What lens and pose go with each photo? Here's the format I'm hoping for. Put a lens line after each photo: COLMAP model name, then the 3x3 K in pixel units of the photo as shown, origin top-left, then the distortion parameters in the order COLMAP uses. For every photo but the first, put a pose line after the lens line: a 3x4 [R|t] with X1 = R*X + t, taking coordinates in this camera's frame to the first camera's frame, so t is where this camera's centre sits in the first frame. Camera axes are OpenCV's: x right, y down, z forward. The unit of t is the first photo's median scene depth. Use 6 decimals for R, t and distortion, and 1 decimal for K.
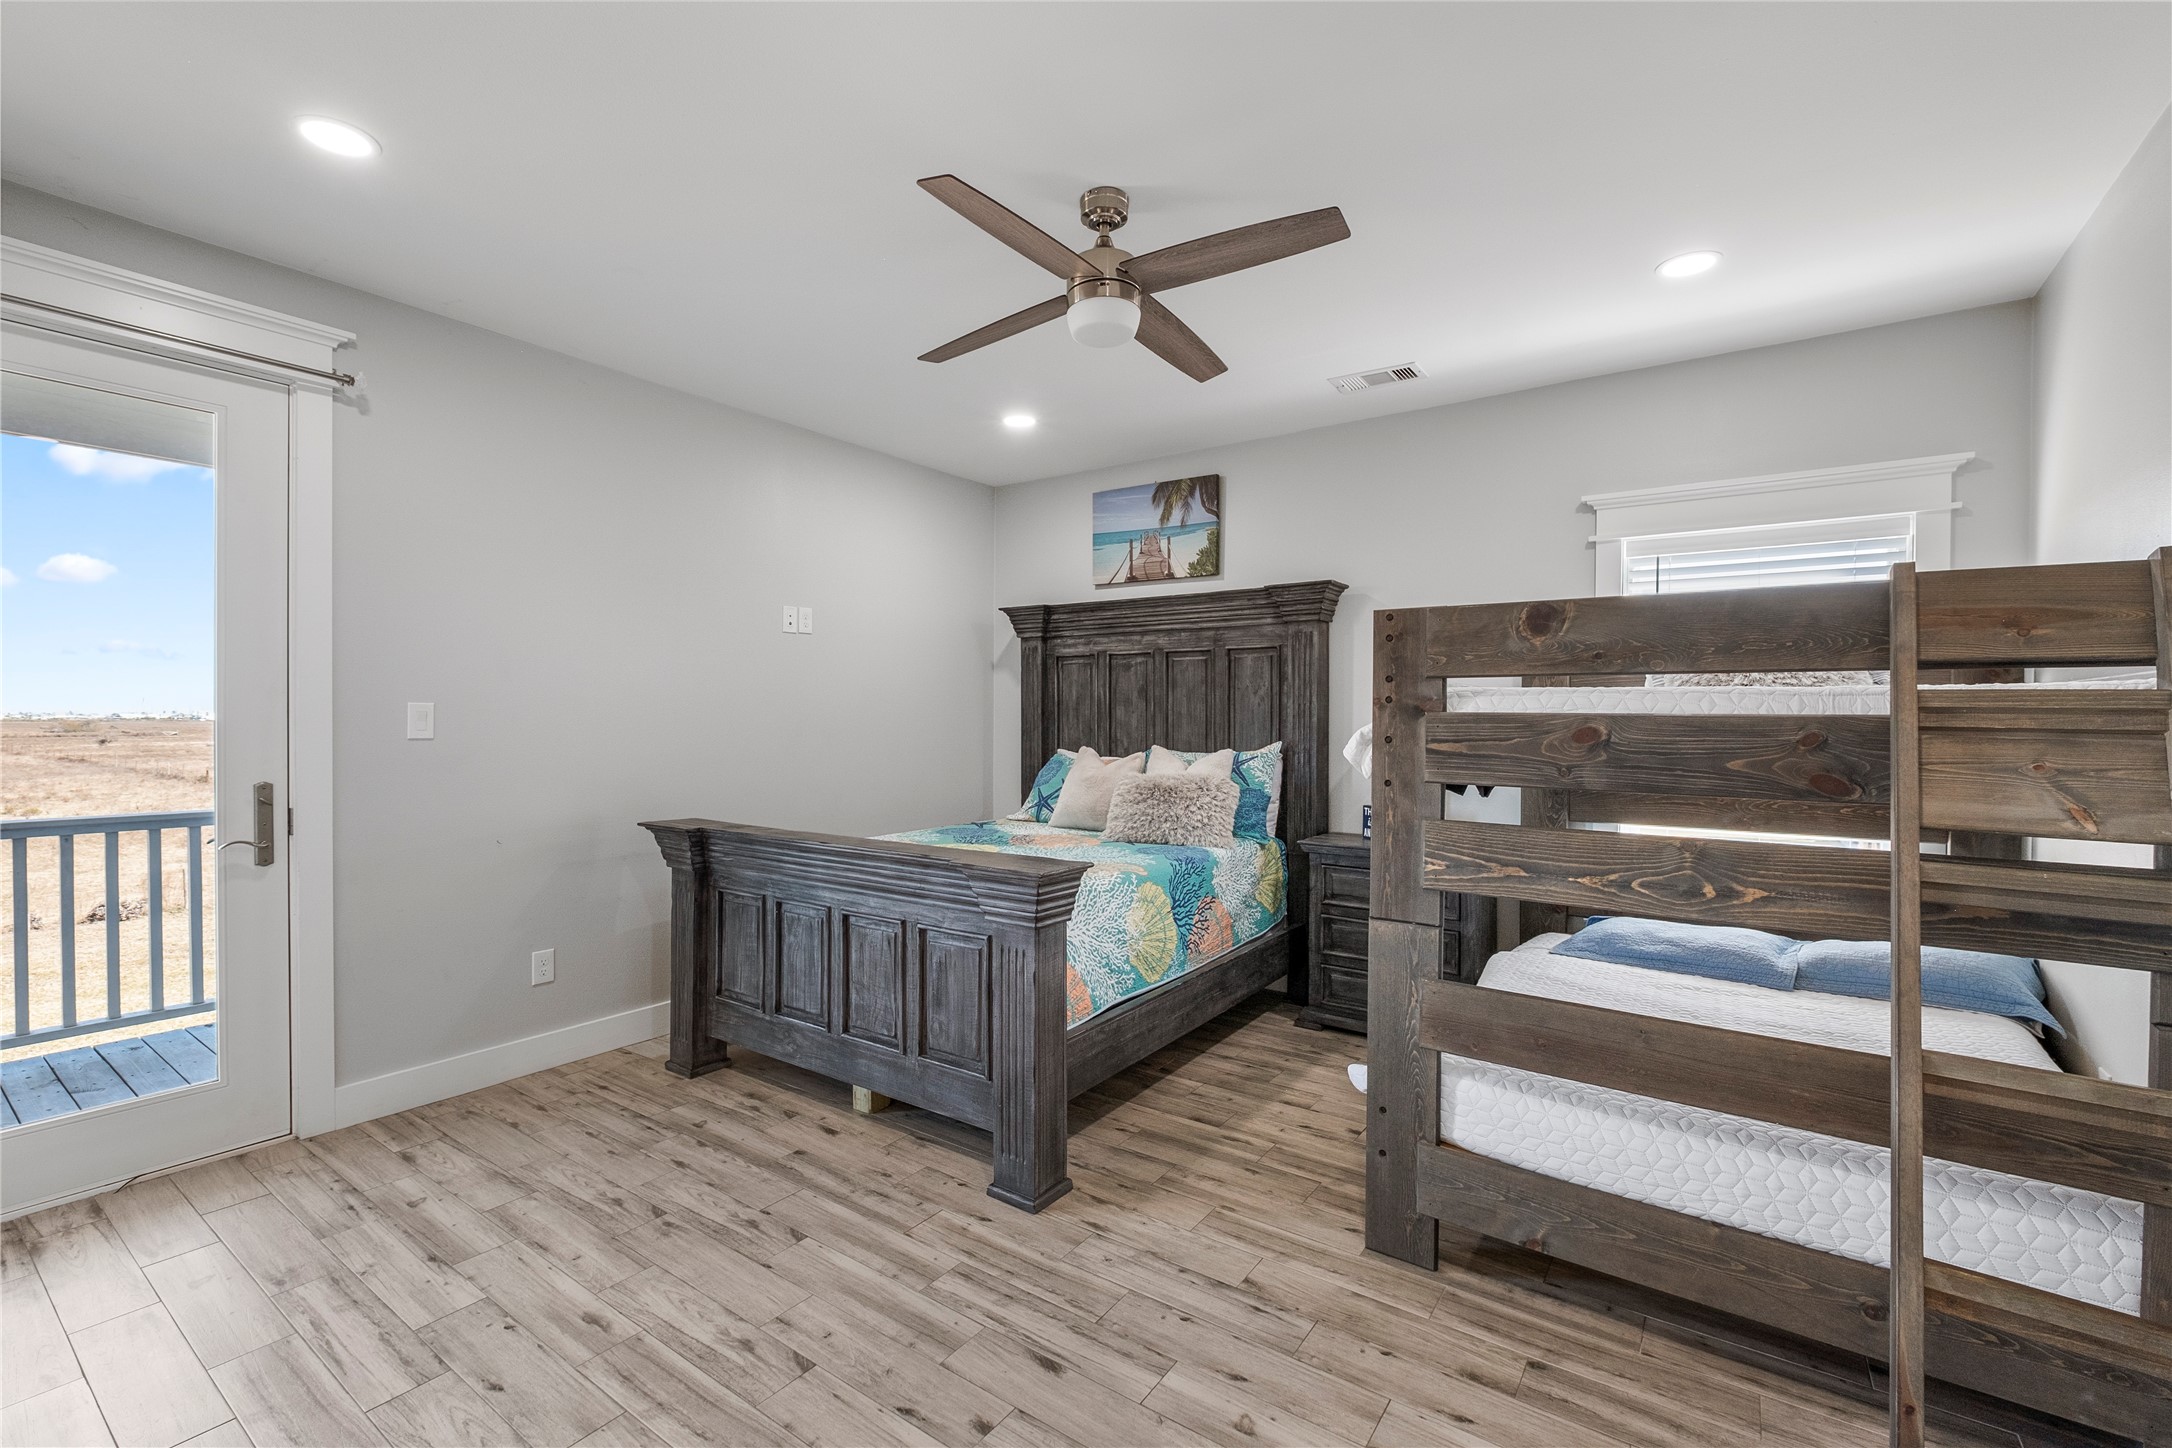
lens RADIAL K [[933.2, 0, 1065.4], [0, 933.2, 726.9], [0, 0, 1]] dist [-0.008124, -0.000147]
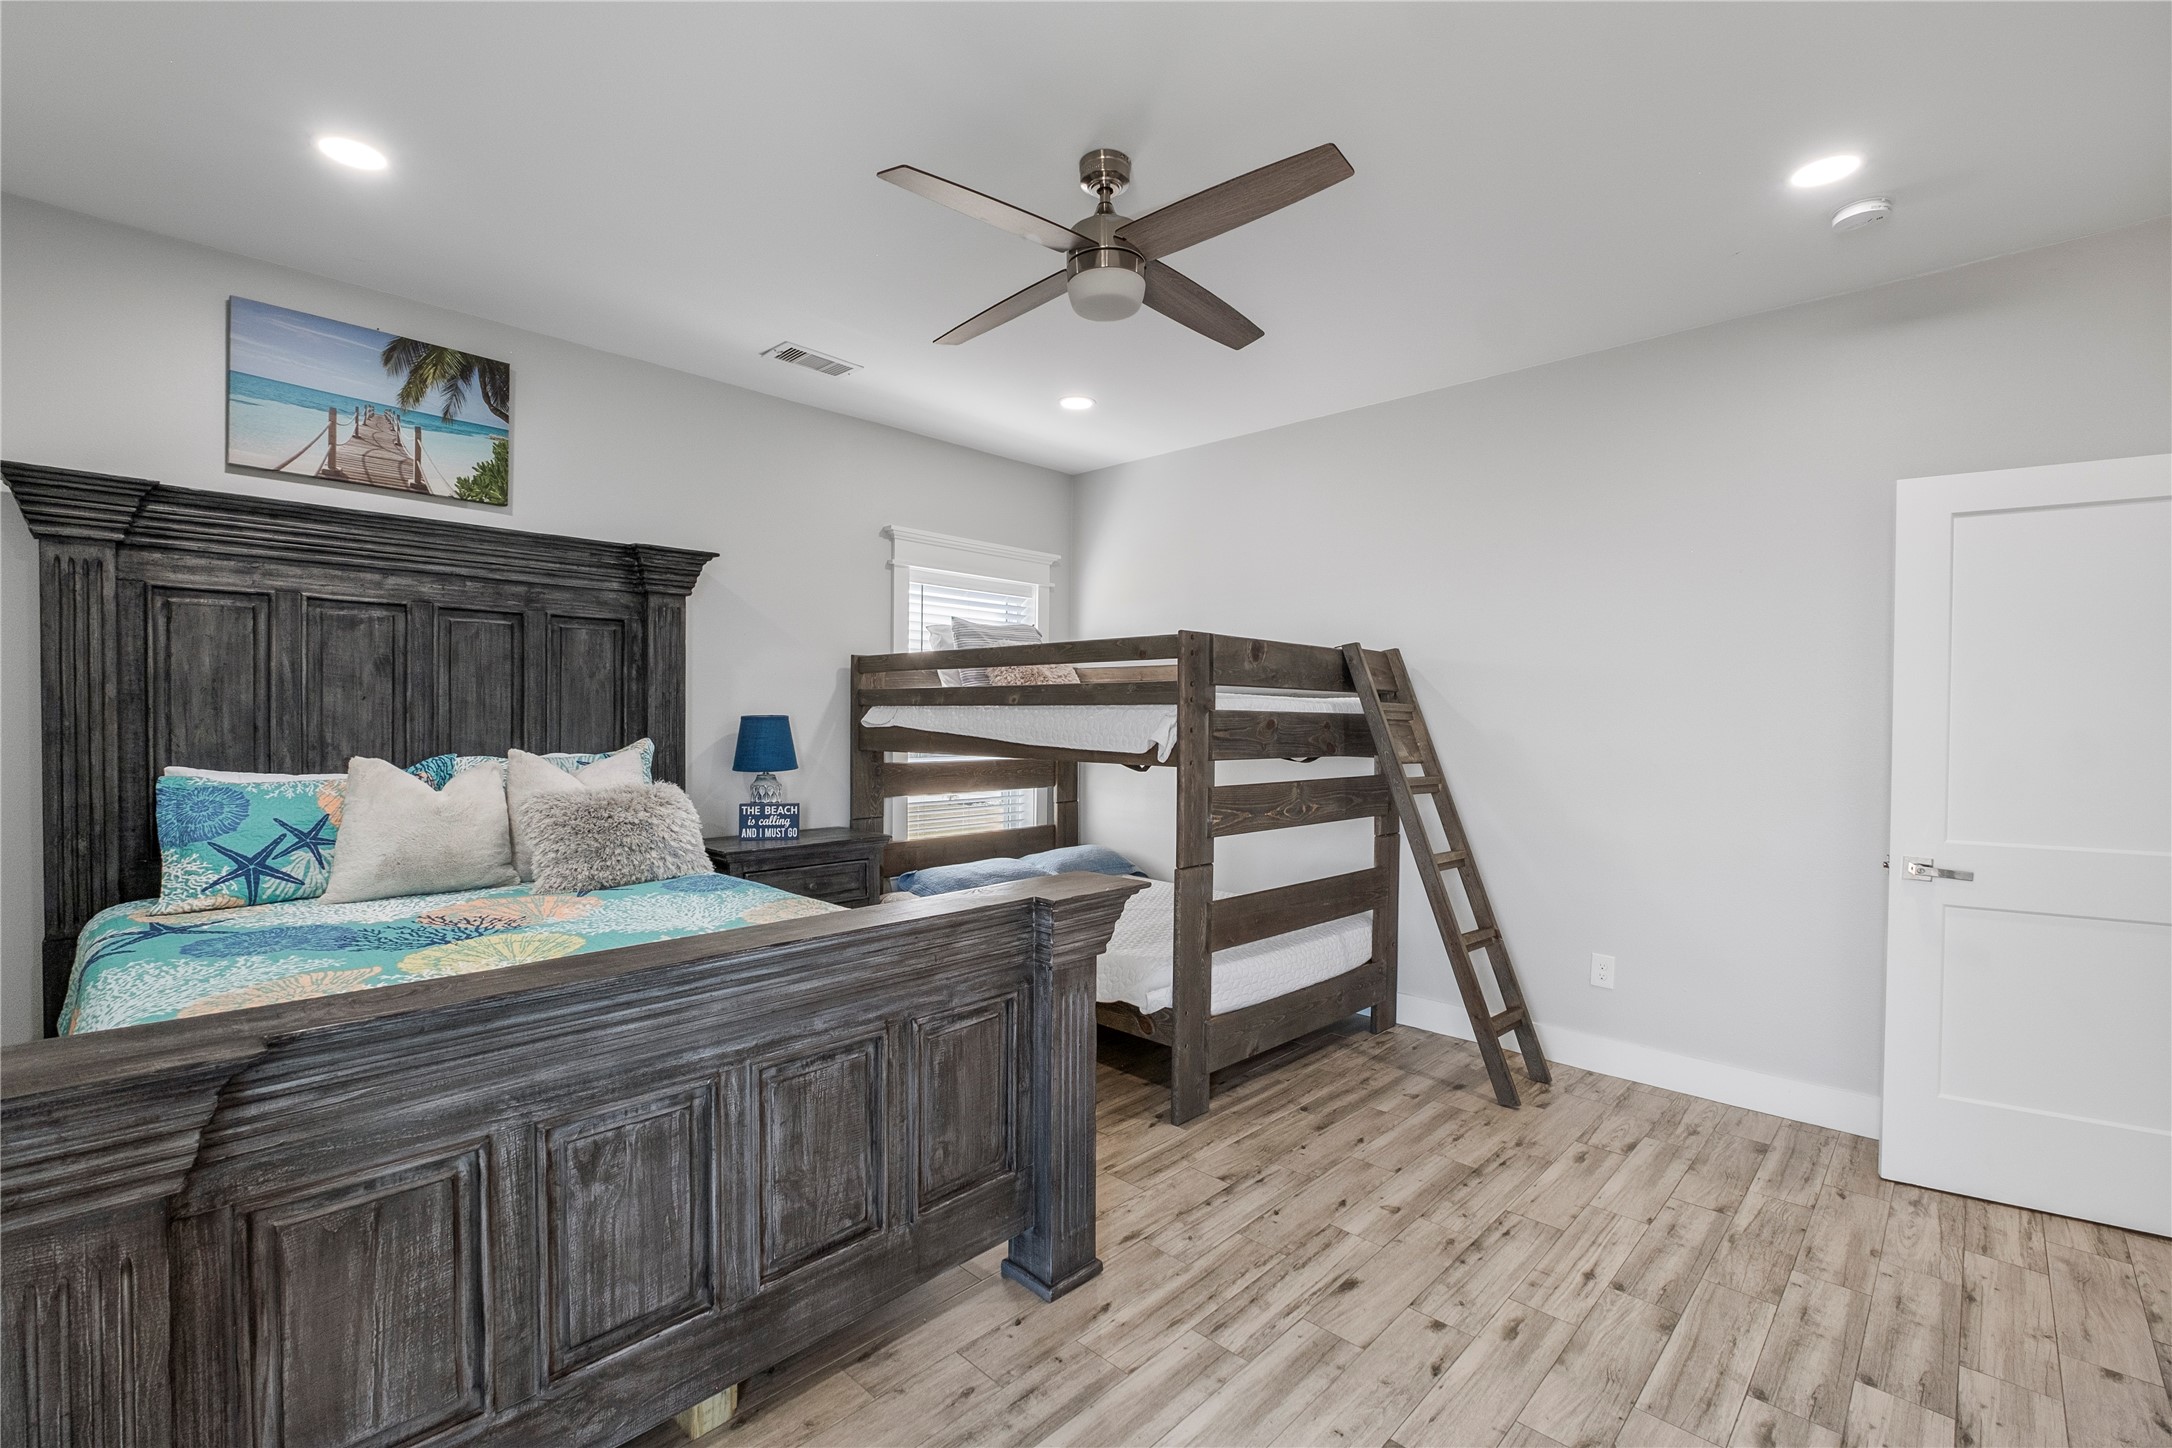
lens RADIAL K [[936.5, 0, 1076.2], [0, 936.5, 726.9], [0, 0, 1]] dist [-0.006528, -0.000158]
pose [[0.150674, -0.017127, 0.988435, -0.517953], [0.001899, 0.999853, 0.017035, -0.007375], [-0.988582, -0.000689, 0.150684, 0.506199]]
